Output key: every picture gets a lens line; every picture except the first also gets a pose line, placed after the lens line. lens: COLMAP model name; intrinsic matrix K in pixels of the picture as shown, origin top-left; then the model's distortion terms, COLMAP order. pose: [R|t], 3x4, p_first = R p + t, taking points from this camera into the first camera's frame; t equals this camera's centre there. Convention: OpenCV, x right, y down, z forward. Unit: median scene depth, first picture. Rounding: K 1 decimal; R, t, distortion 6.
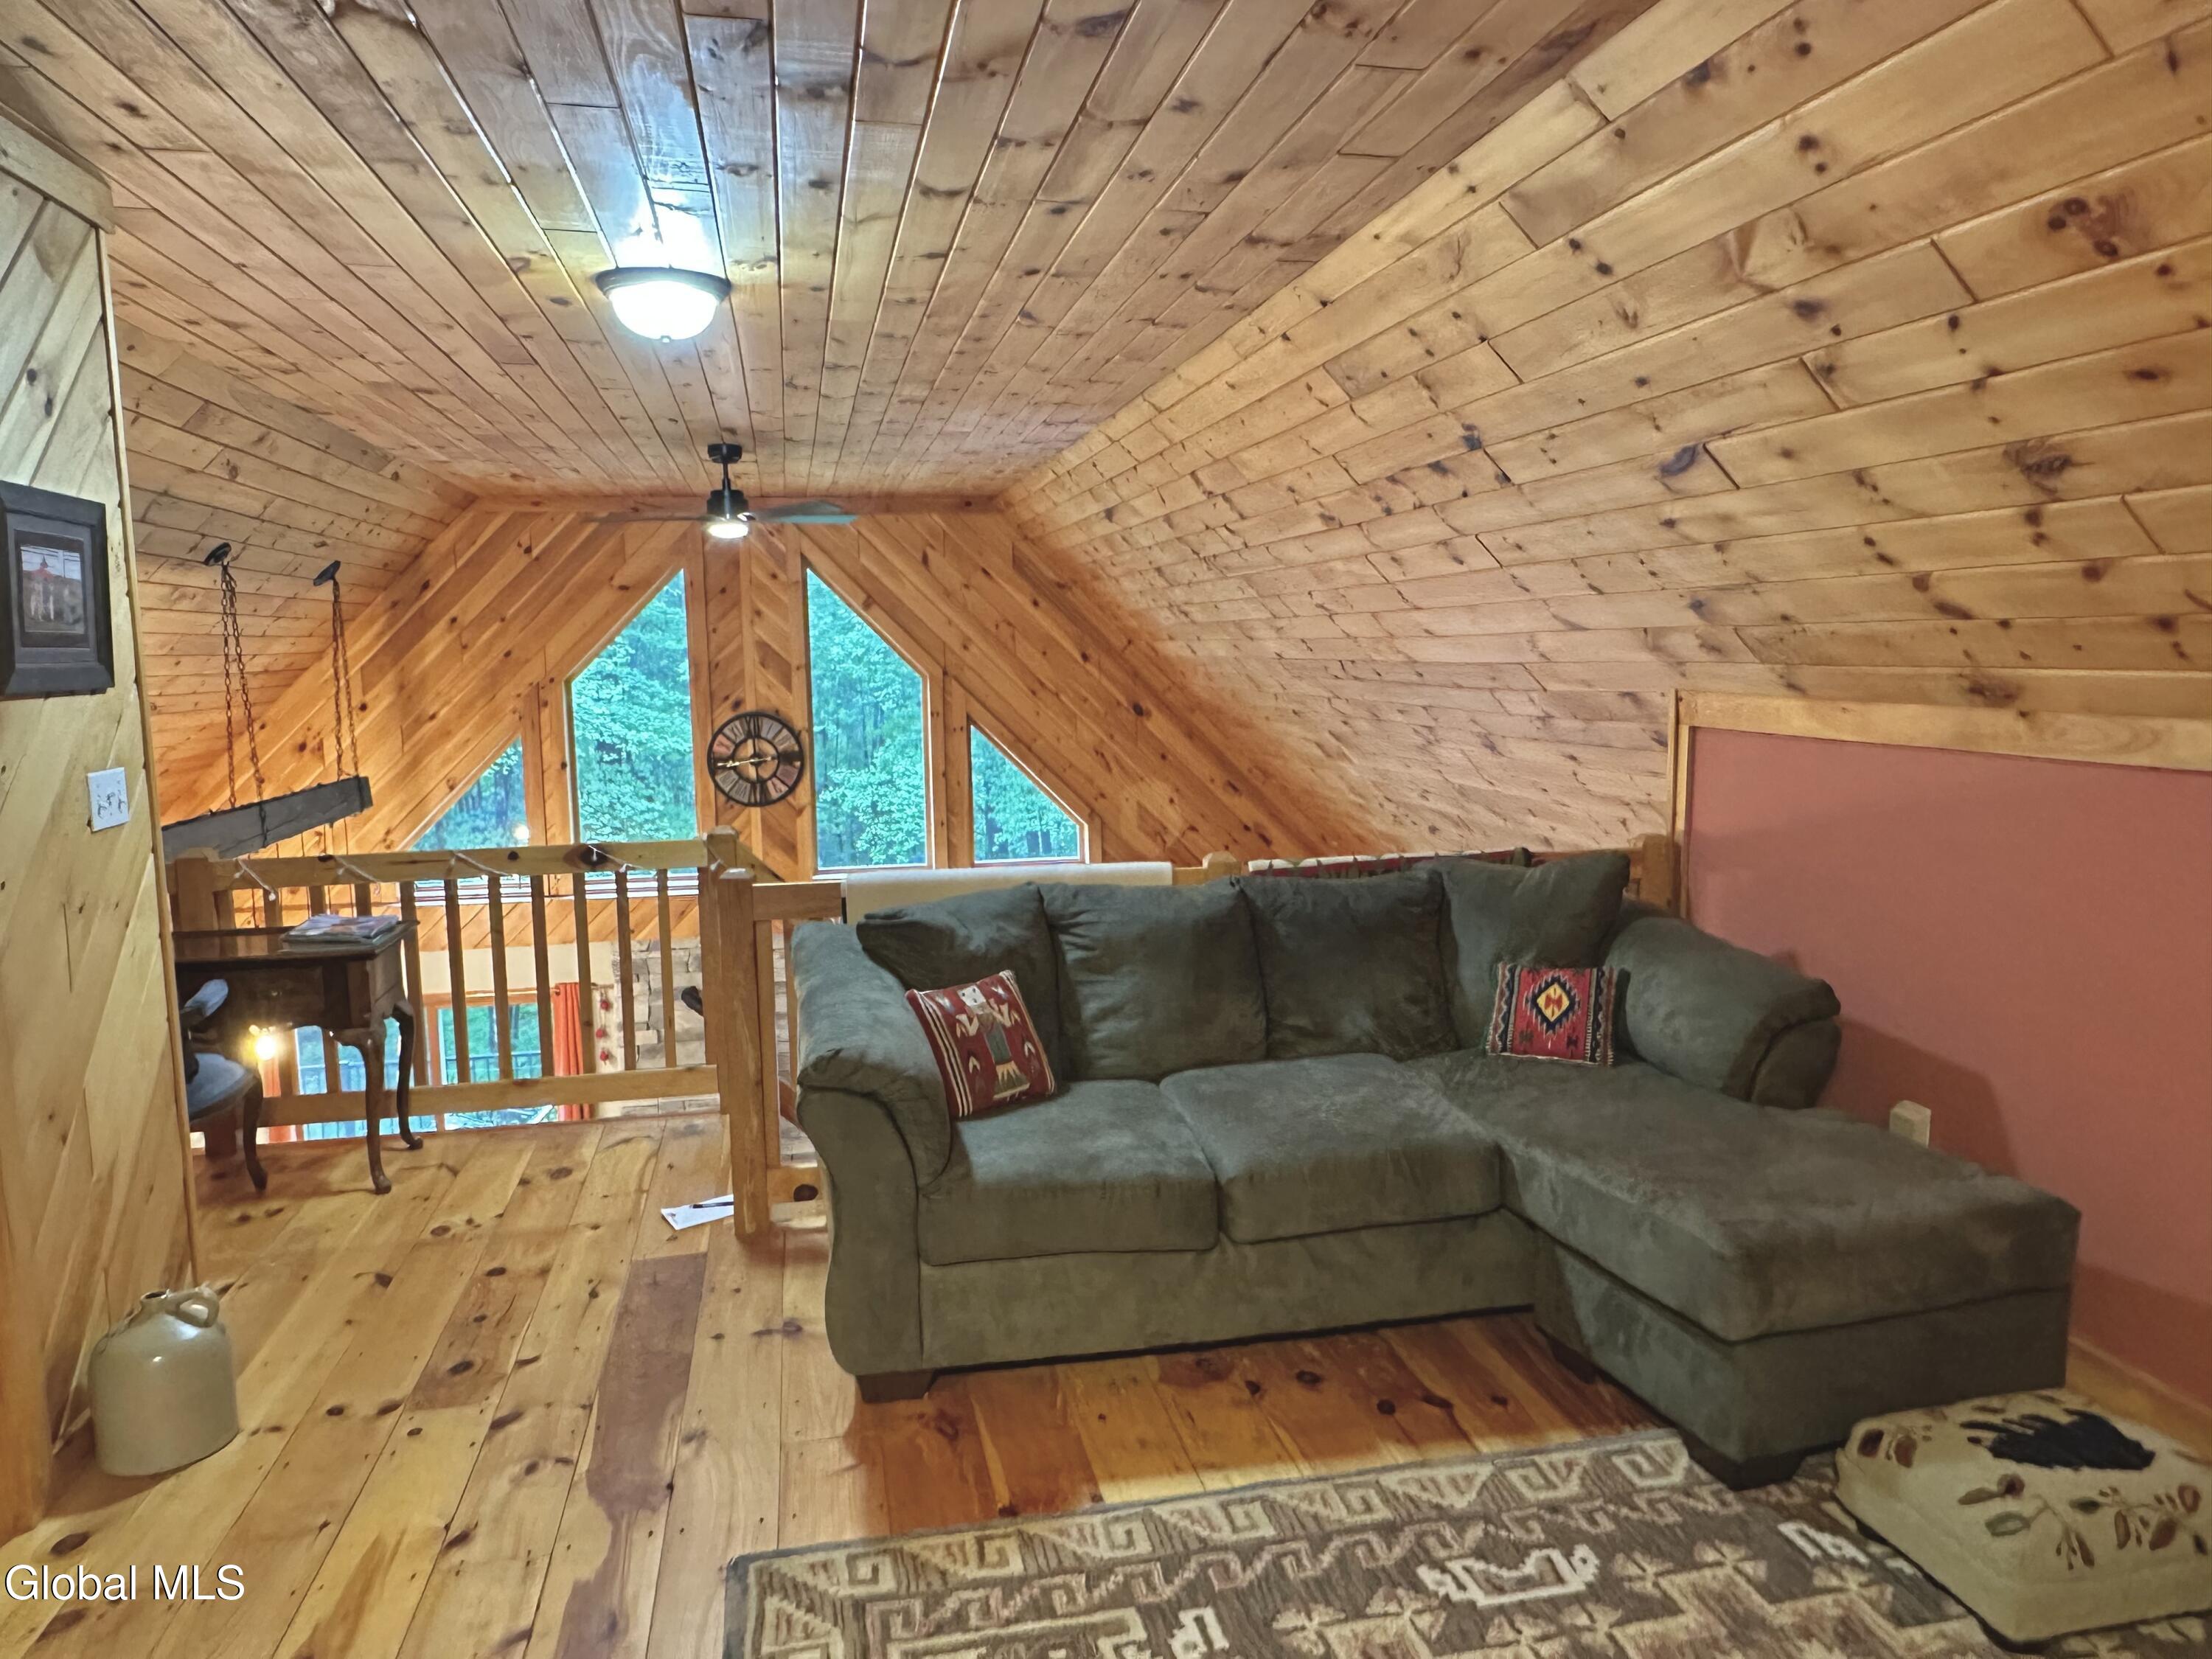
lens RADIAL K [[1503.4, 0, 1094.7], [0, 1503.4, 843.8], [0, 0, 1]] dist [0.027873, 0.001652]
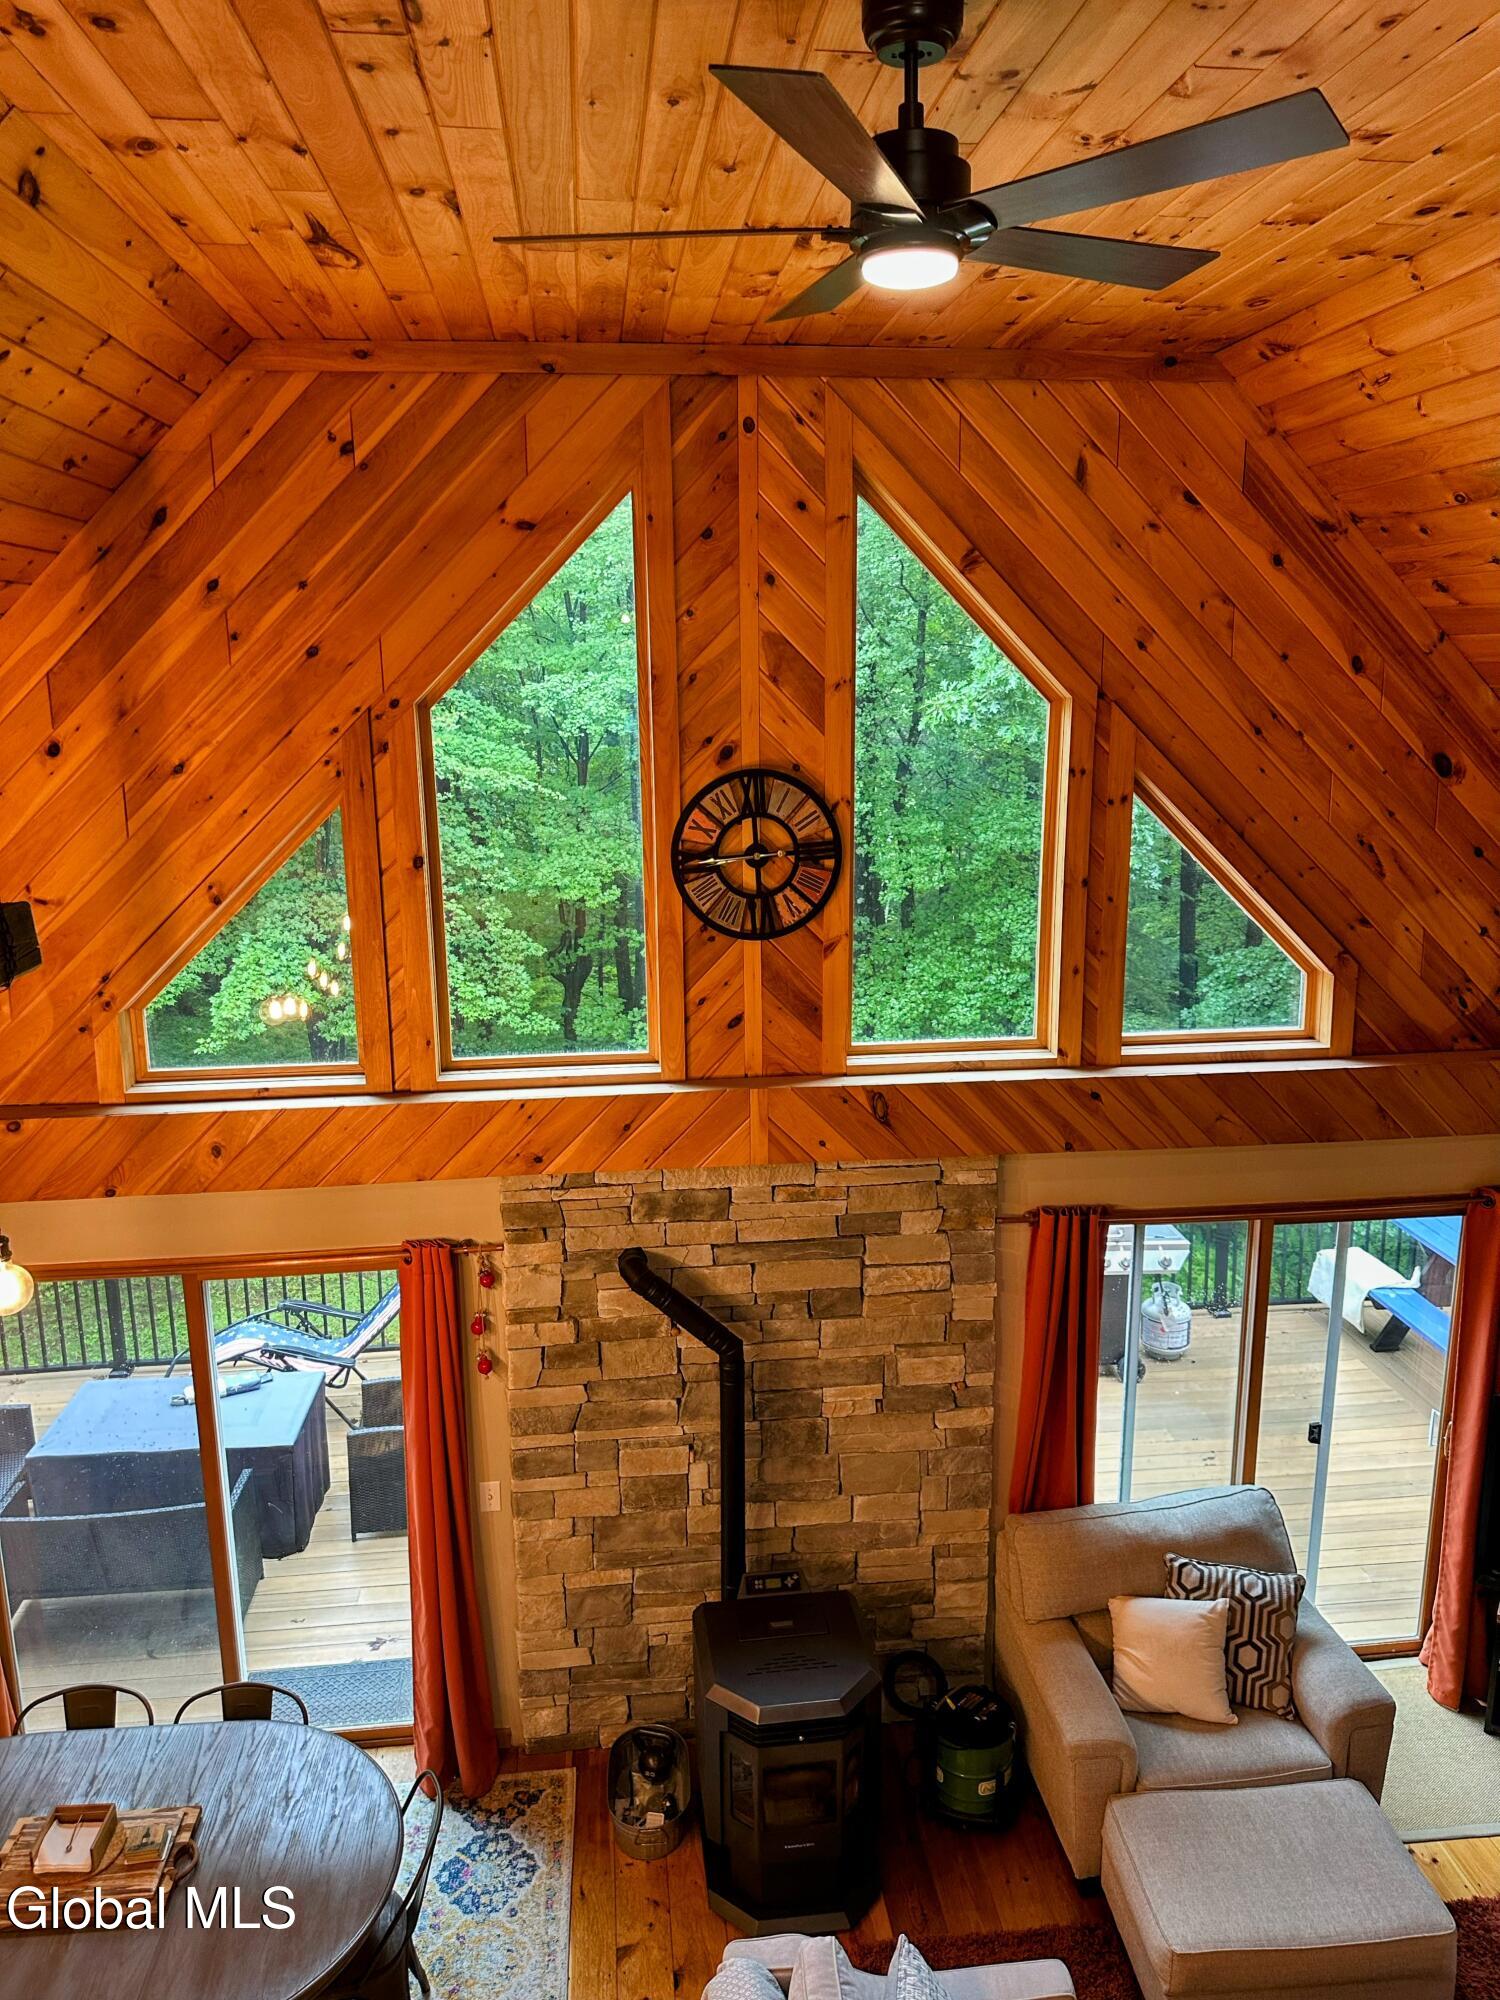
lens RADIAL K [[1399.2, 0, 751.0], [0, 1399.2, 996.4], [0, 0, 1]] dist [0.078517, -0.013917]
pose [[0.996413, 0.025658, -0.080636, -0.184557], [-0.017970, 0.995346, 0.094671, -0.052816], [0.082689, -0.092882, 0.992238, 0.488060]]
